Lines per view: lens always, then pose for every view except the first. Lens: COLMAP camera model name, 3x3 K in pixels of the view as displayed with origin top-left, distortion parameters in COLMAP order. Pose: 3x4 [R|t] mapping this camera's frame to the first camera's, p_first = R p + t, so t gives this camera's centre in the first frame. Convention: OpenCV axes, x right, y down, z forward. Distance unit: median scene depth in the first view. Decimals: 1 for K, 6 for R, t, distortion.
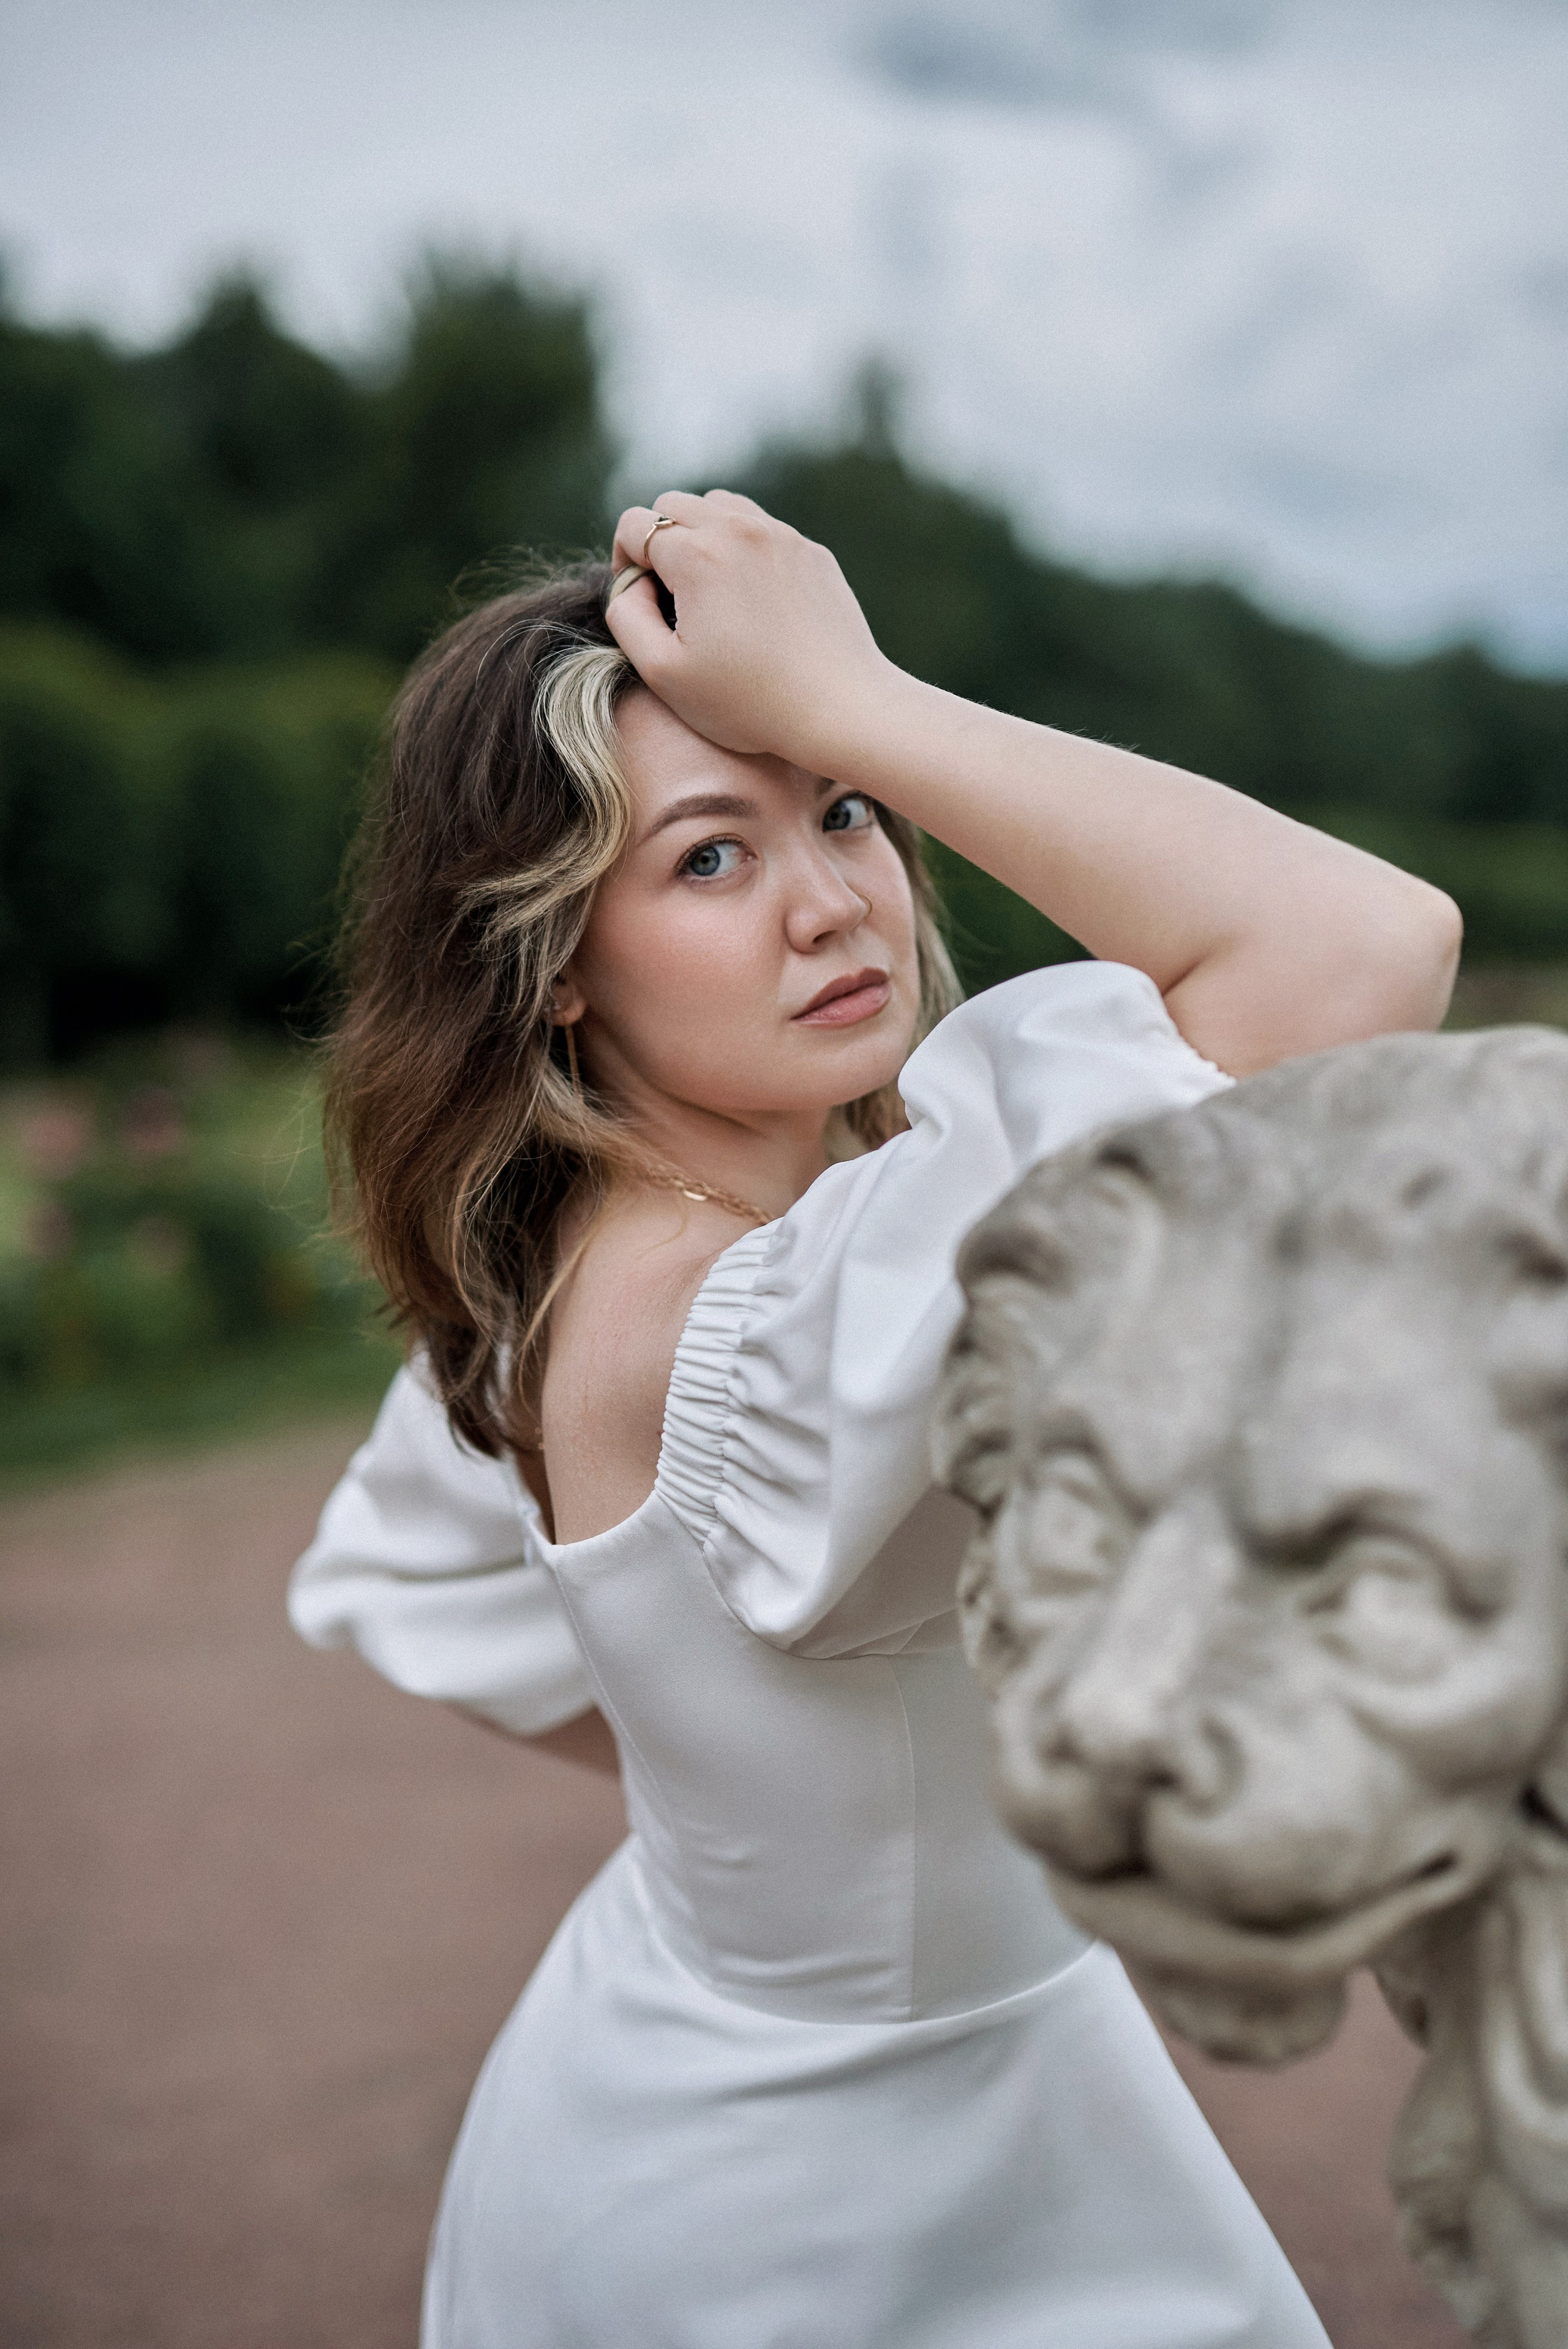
lens RADIAL K [[3293.4, 0, 783.8], [0, 3293.4, 1174.2], [0, 0, 1]] dist [0.015035, 0.033089]
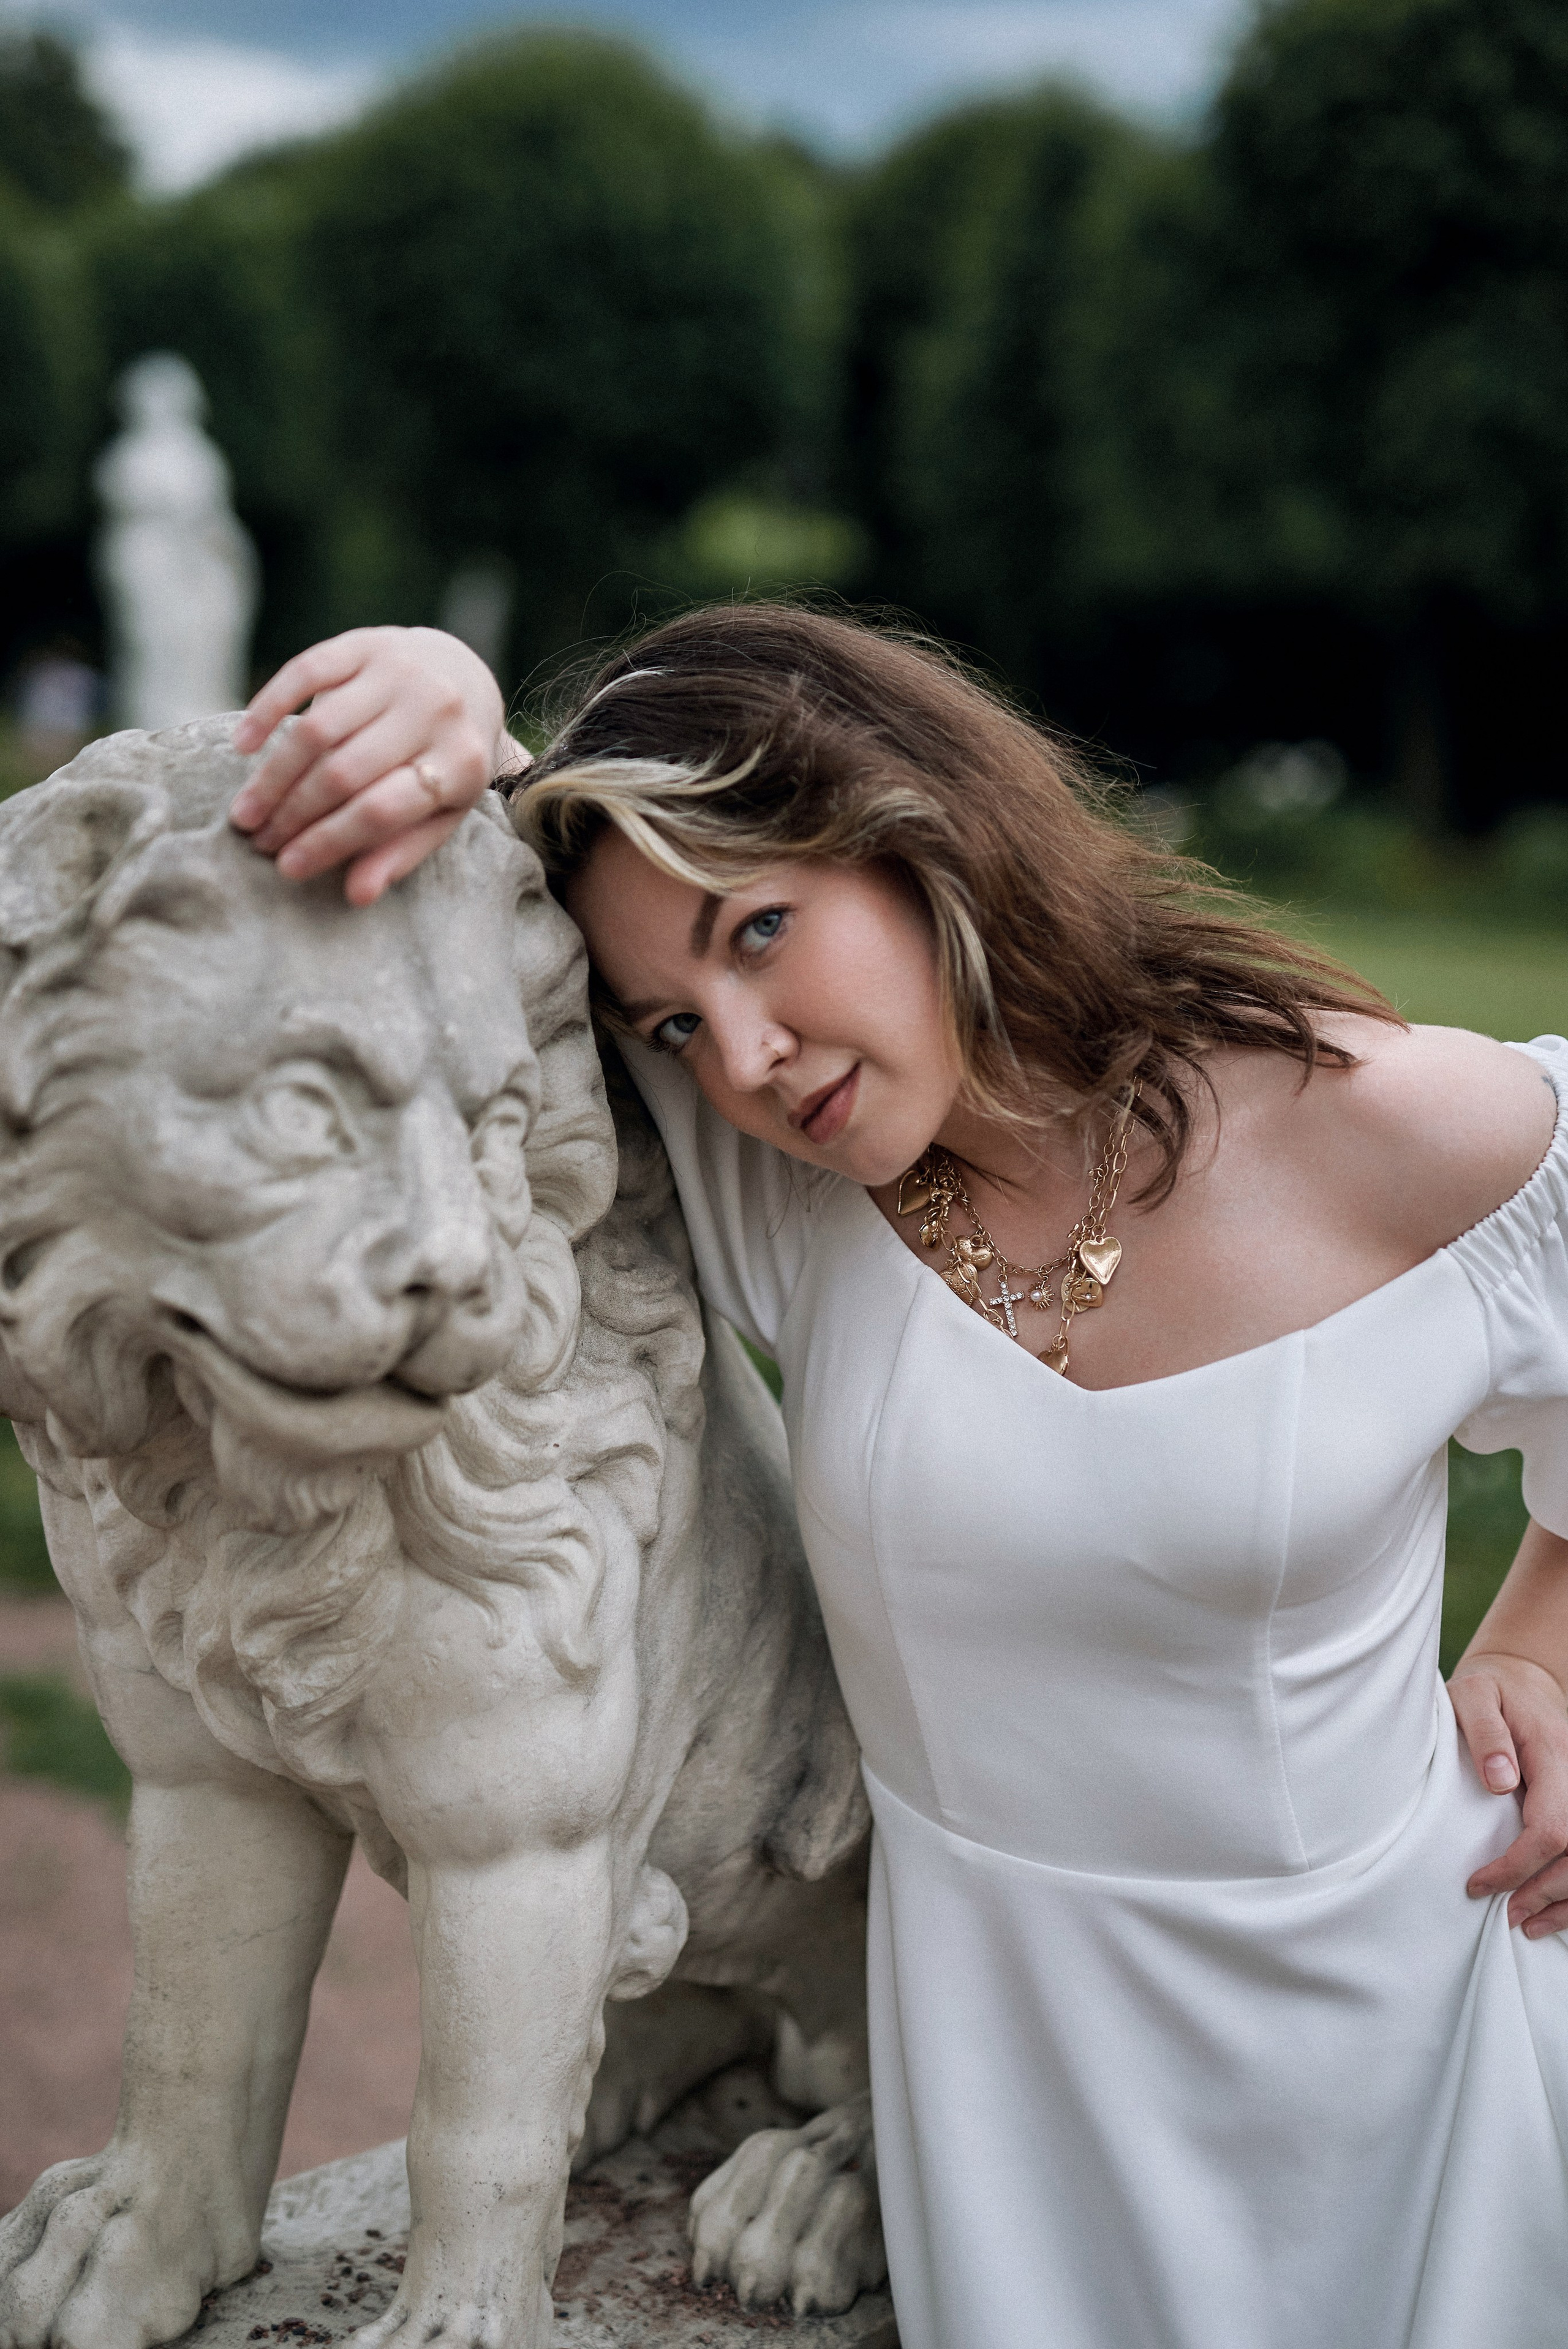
lens RADIAL K [[3389.0, 0, 787.1], [0, 3389.0, 1184.5], [0, 0, 1]] dist [-0.010283, 0.003177]
pose [[0.272483, -0.123871, 0.954154, -1.099670], [-0.006715, 0.991409, 0.130625, -0.036728], [-0.962137, -0.042000, 0.269310, 0.499005]]
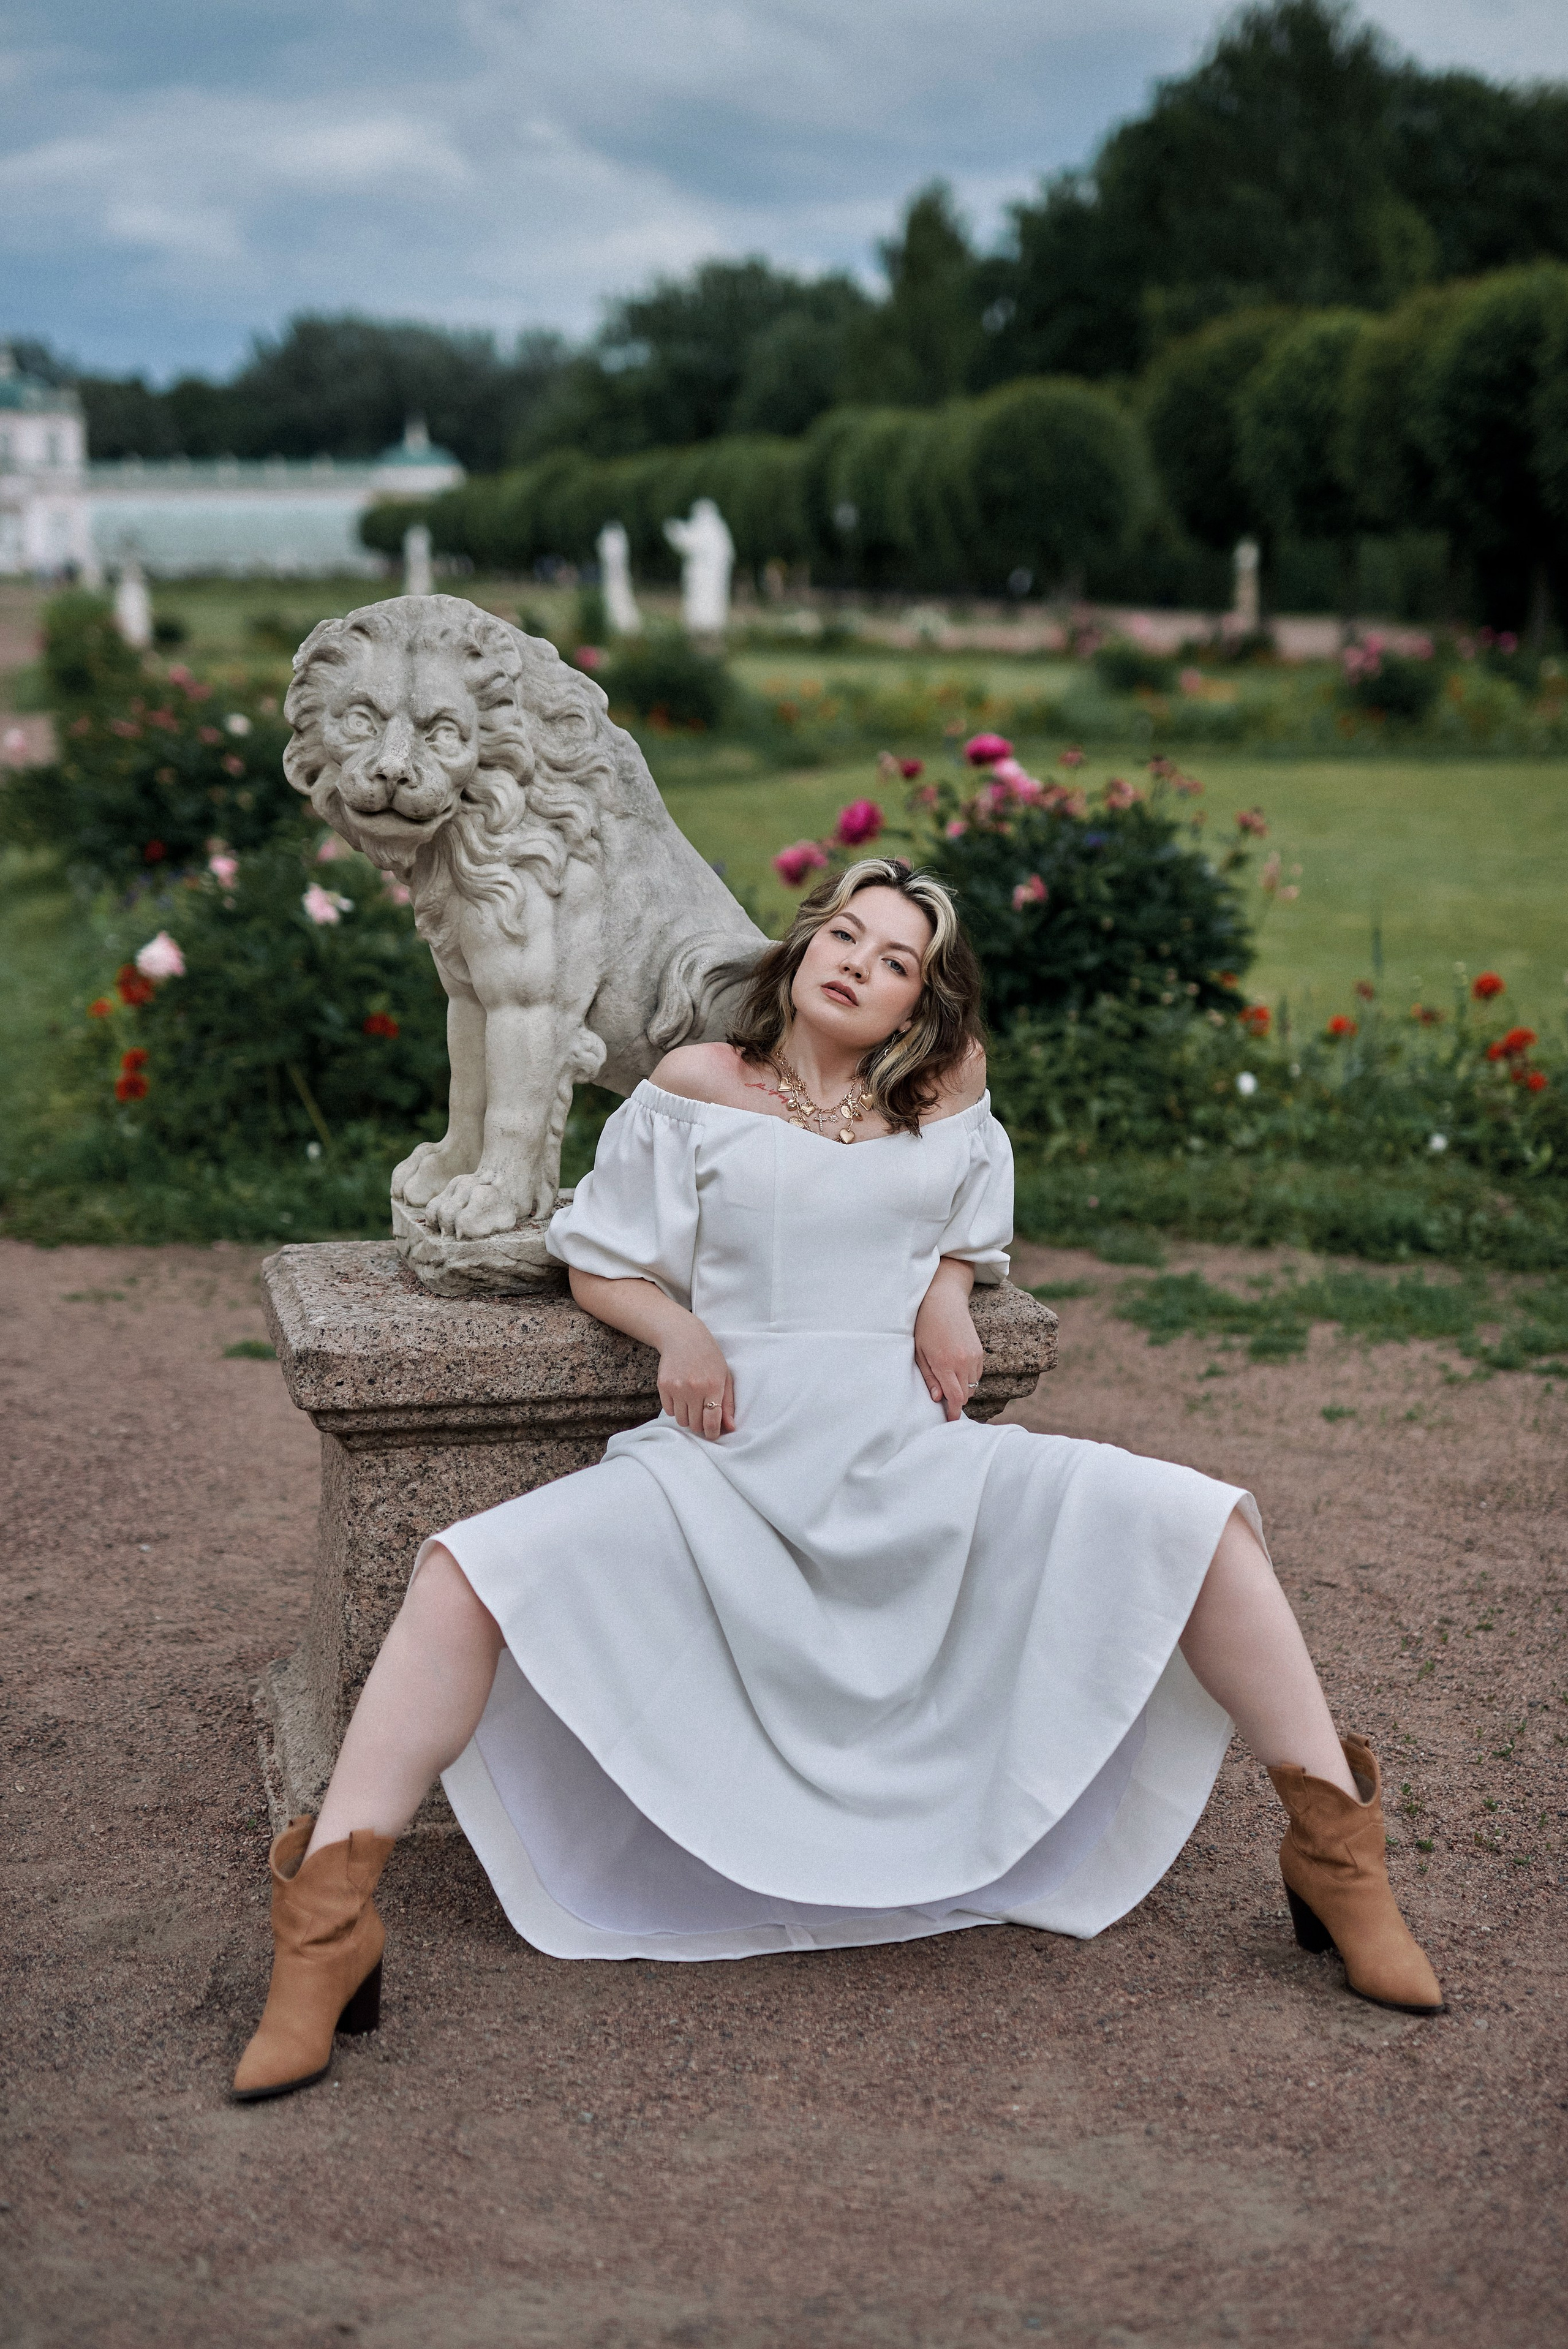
lens RADIAL K [[3391.3, 0, 803.0], [0, 3391.3, 1167.4], [0, 0, 1]] dist [0.000262, 0.042394]
pose [[0.789090, -0.093982, 0.607046, -1.993748], [0.025737, 0.992417, 0.120190, 0.161531], [-0.613739, -0.079217, 0.785525, -2.508137]]
